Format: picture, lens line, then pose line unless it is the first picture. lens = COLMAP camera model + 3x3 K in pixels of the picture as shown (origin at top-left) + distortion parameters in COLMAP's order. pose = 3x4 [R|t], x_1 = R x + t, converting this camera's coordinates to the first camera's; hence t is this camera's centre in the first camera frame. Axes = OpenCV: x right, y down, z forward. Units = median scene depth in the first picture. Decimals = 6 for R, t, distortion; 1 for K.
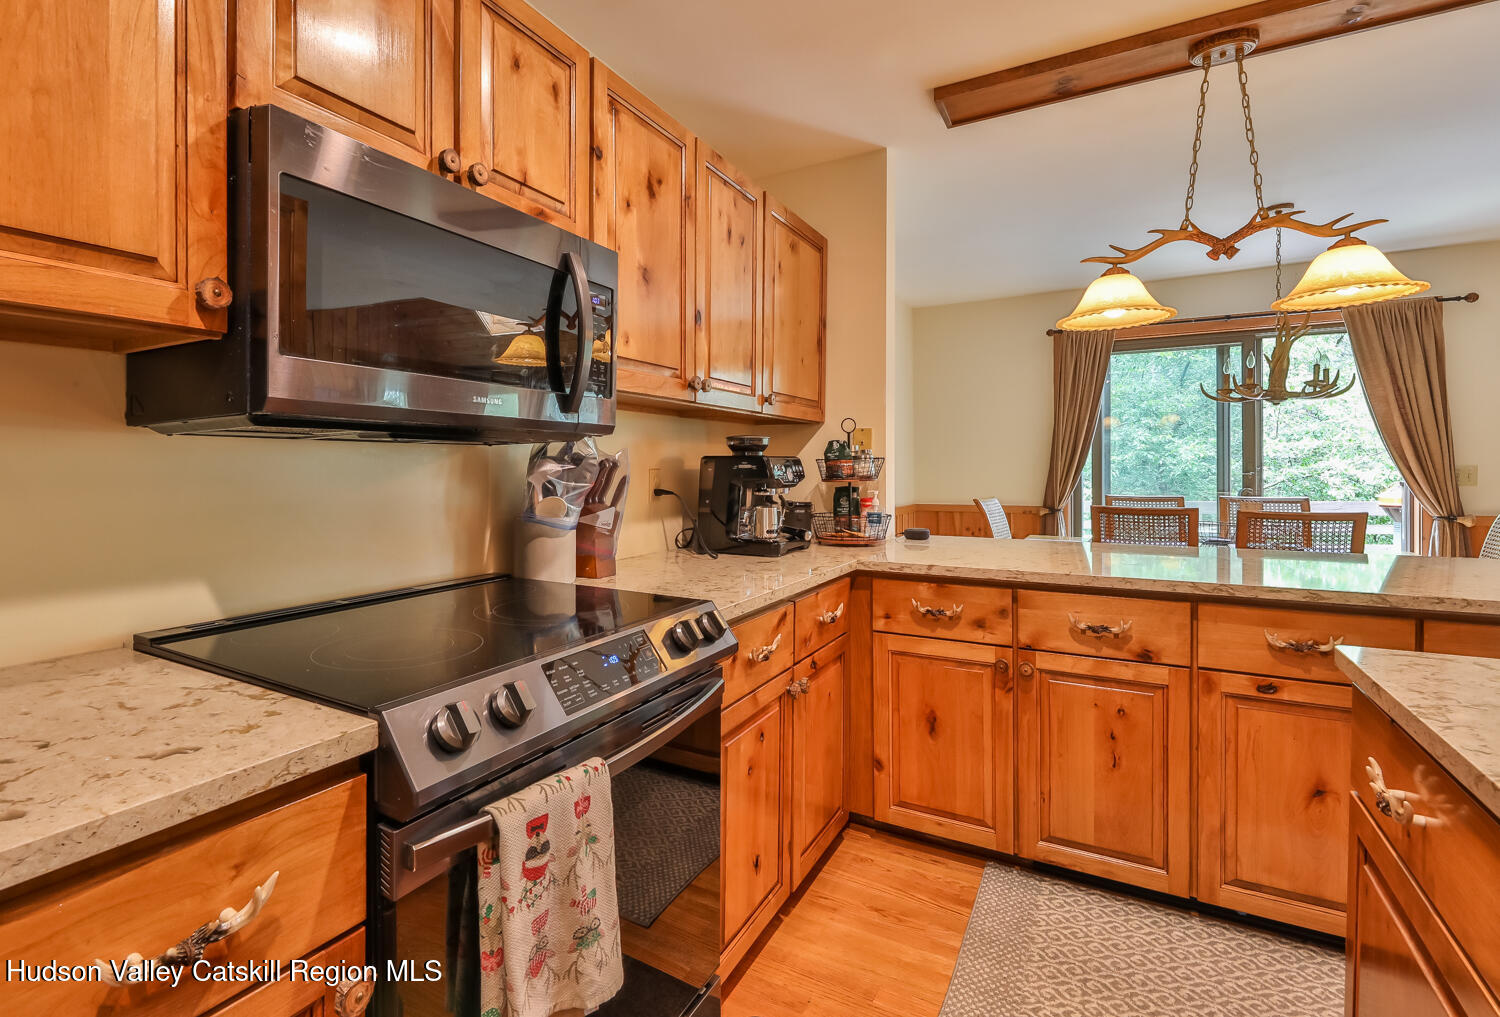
lens RADIAL K [[703.0, 0, 699.3], [0, 703.0, 470.5], [0, 0, 1]] dist [0.003349, -0.005034]
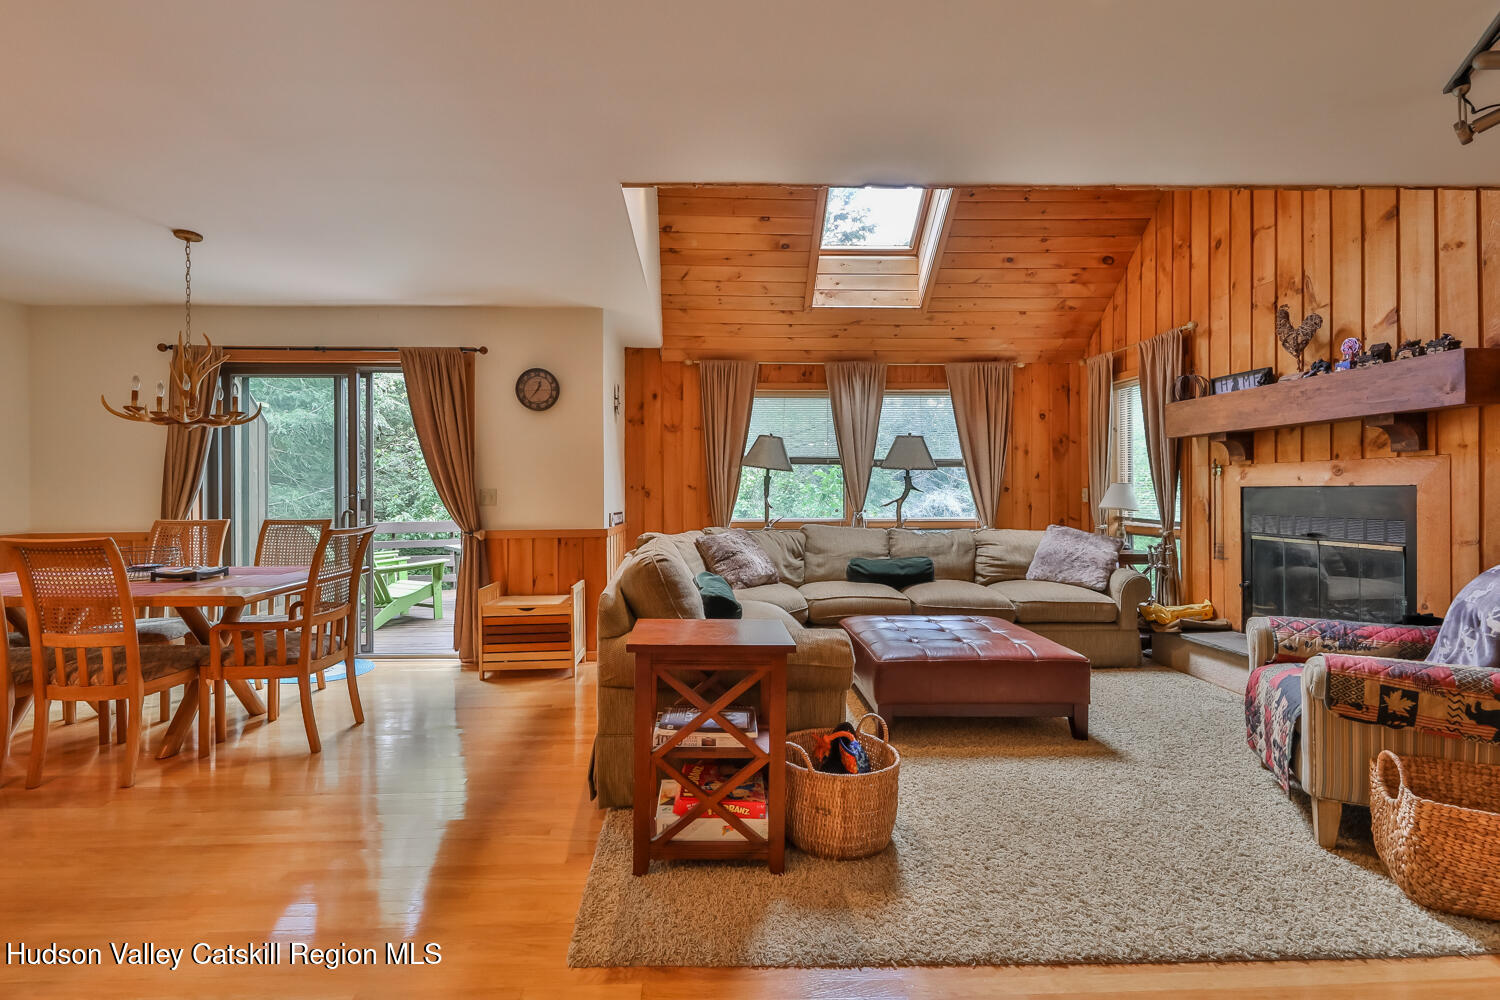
lens RADIAL K [[658.6, 0, 708.6], [0, 658.6, 488.1], [0, 0, 1]] dist [0.001005, 0.000204]
pose [[0.850477, 0.001692, 0.526009, 1.654285], [0.000458, 0.999992, -0.003958, -0.008262], [-0.526012, 0.003607, 0.850470, -0.339368]]
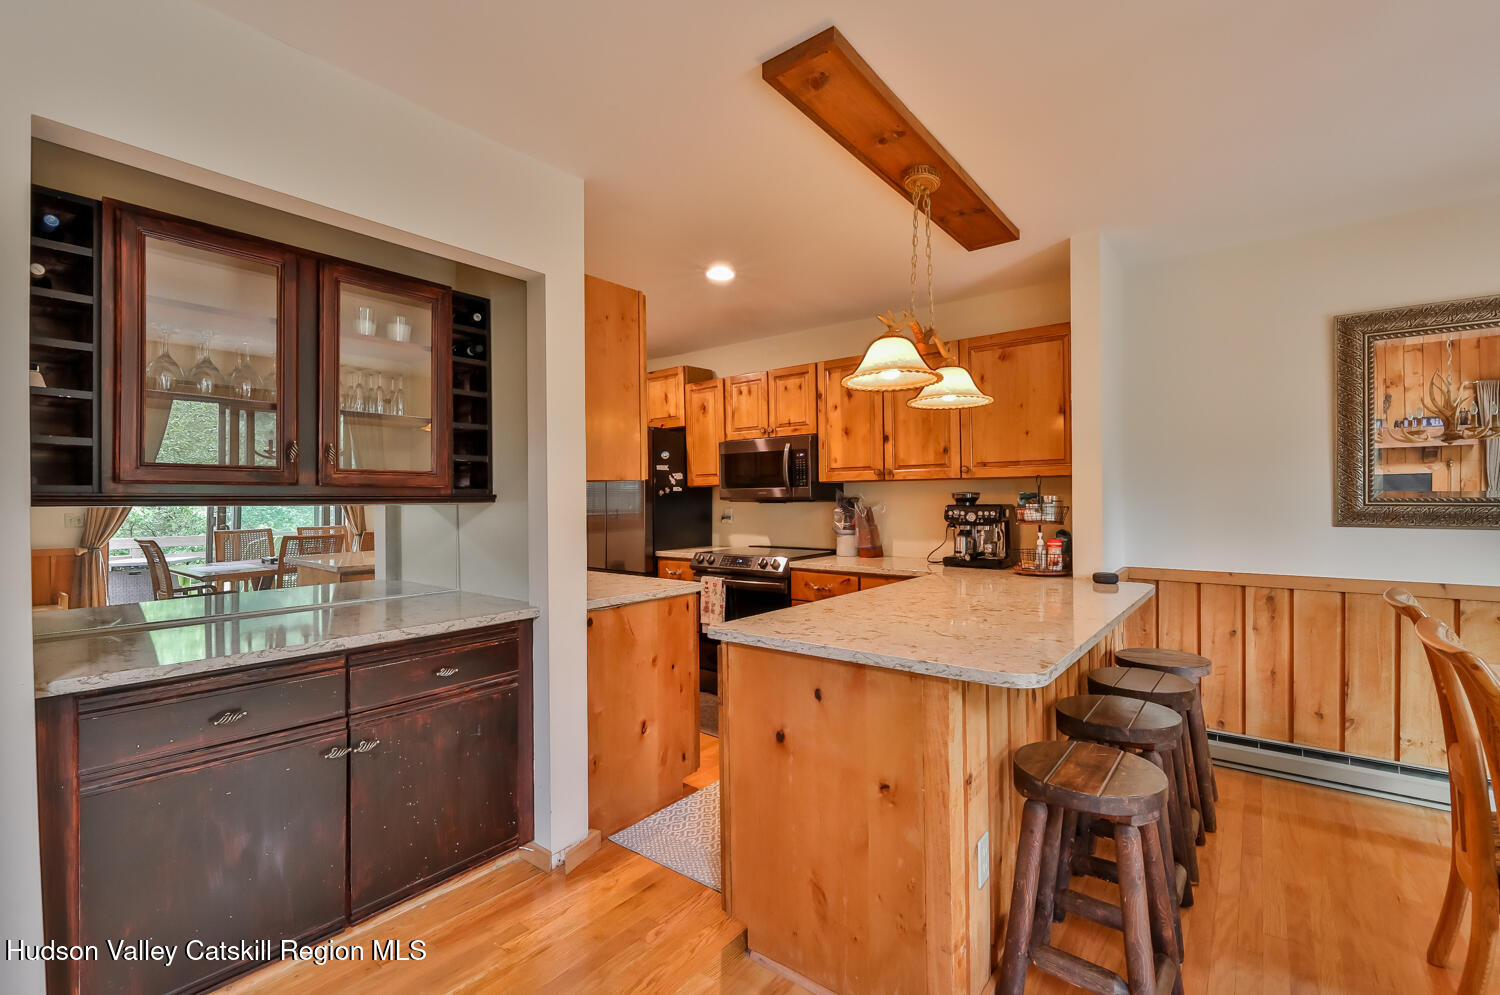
lens RADIAL K [[645.4, 0, 750.0], [0, 645.4, 497.5], [0, 0, 1]] dist [0.000376, -0.000007]
pose [[-0.127135, 0.002490, -0.991882, 1.938190], [0.006649, 0.999977, 0.001658, -0.051684], [0.991863, -0.006384, -0.127148, 0.854312]]
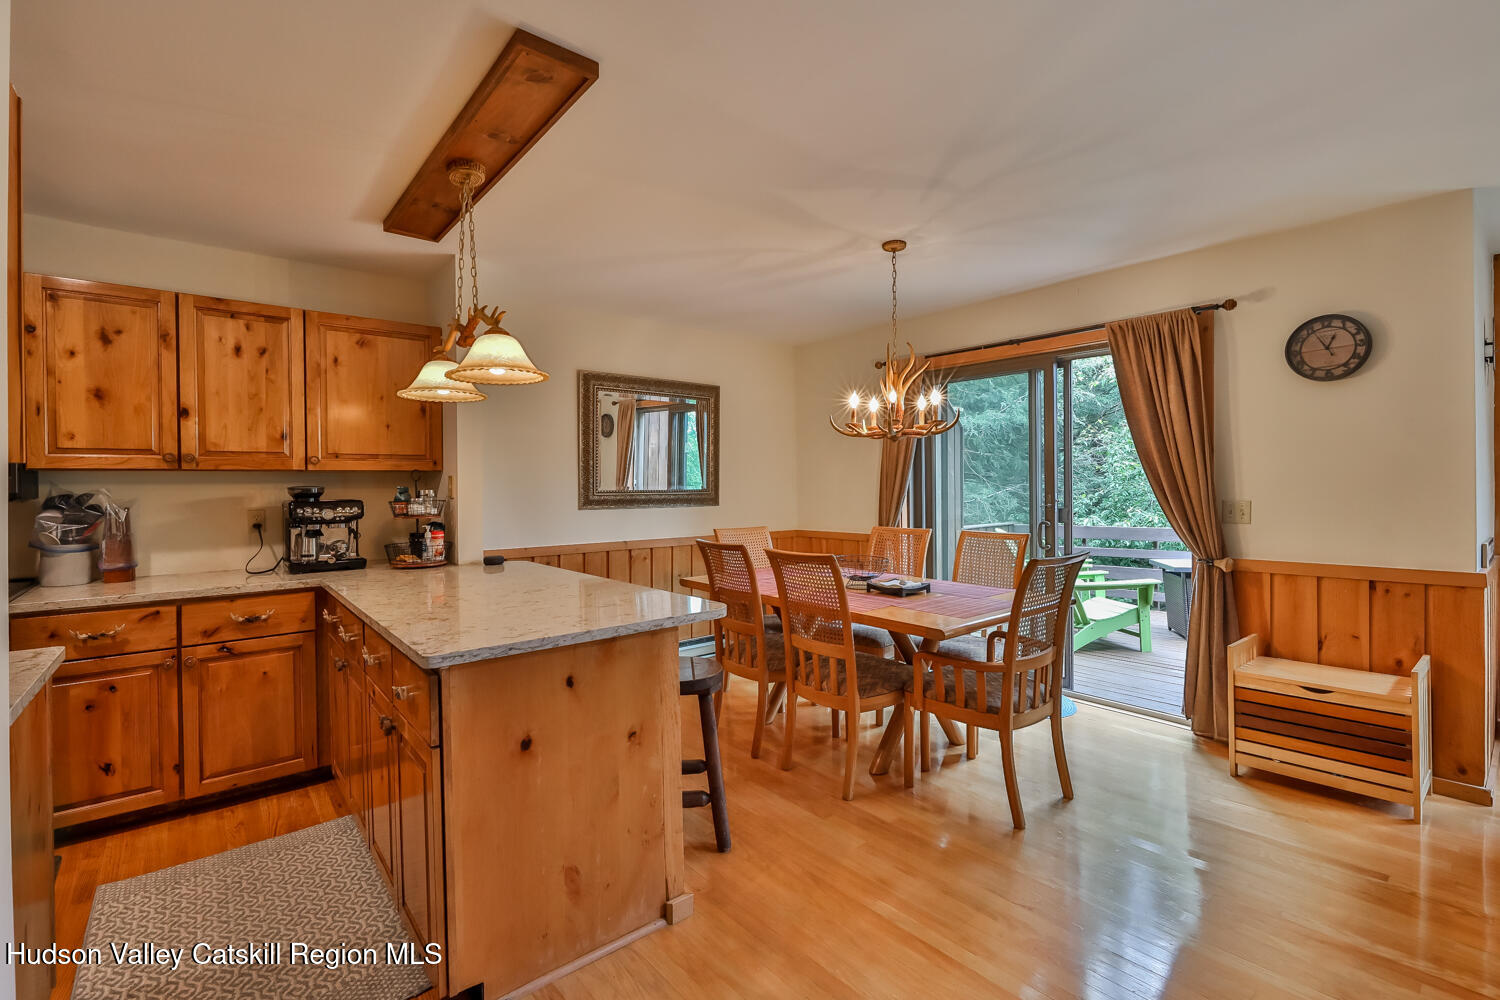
lens RADIAL K [[658.9, 0, 752.1], [0, 658.9, 490.6], [0, 0, 1]] dist [-0.000349, -0.000610]
pose [[0.942041, -0.001790, -0.335494, 1.627350], [0.005311, 0.999940, 0.009577, -0.059553], [0.335457, -0.010804, 0.941994, 0.082235]]
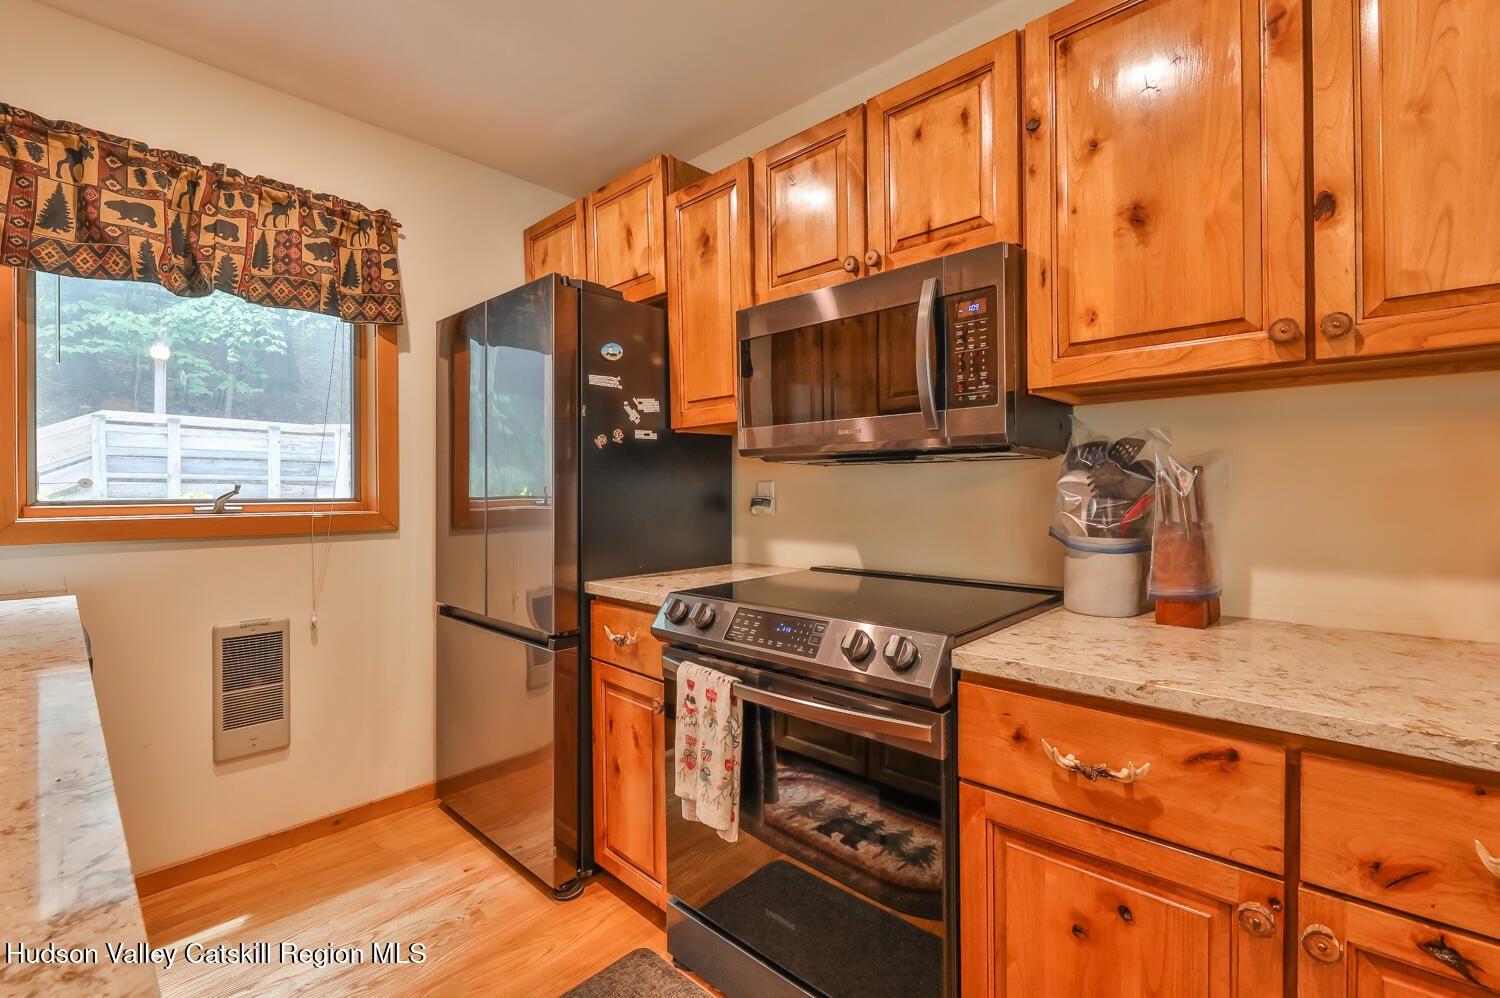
lens RADIAL K [[658.9, 0, 752.1], [0, 658.9, 489.6], [0, 0, 1]] dist [-0.000349, -0.000610]
pose [[-0.216920, 0.004419, -0.976179, 0.608961], [0.003565, 0.999987, 0.003735, 0.002748], [0.976183, -0.002670, -0.216932, 0.680094]]
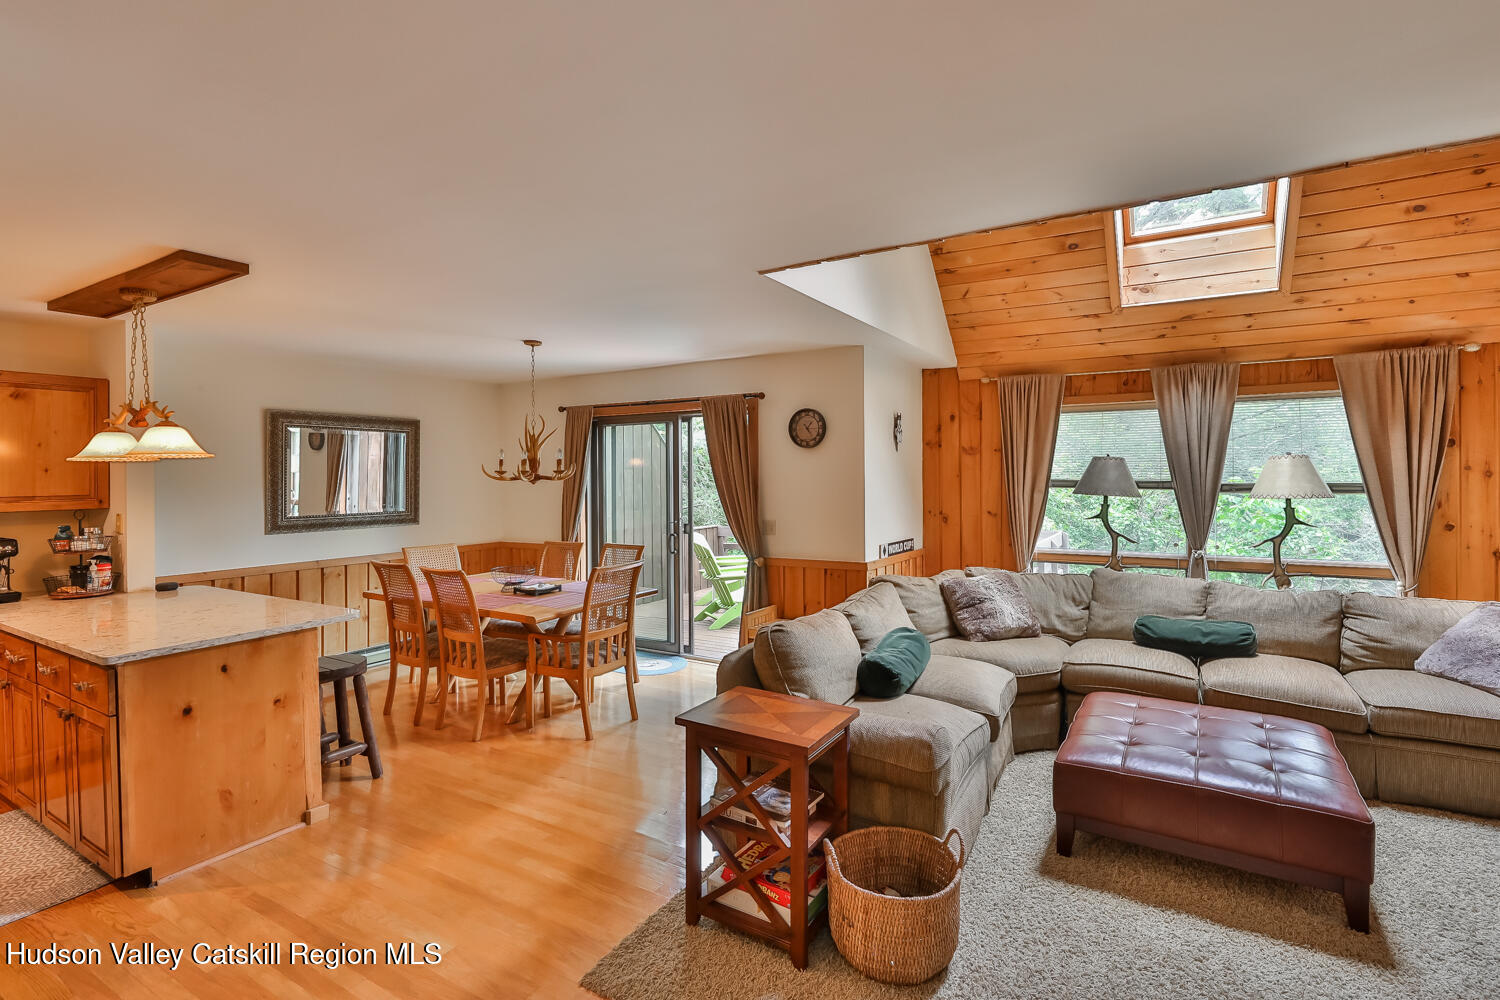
lens RADIAL K [[672.9, 0, 791.4], [0, 672.9, 476.4], [0, 0, 1]] dist [-0.000537, -0.001198]
pose [[0.999695, -0.005775, 0.024019, 2.233464], [0.005742, 0.999982, 0.001434, -0.185636], [-0.024027, -0.001295, 0.999710, -0.576728]]
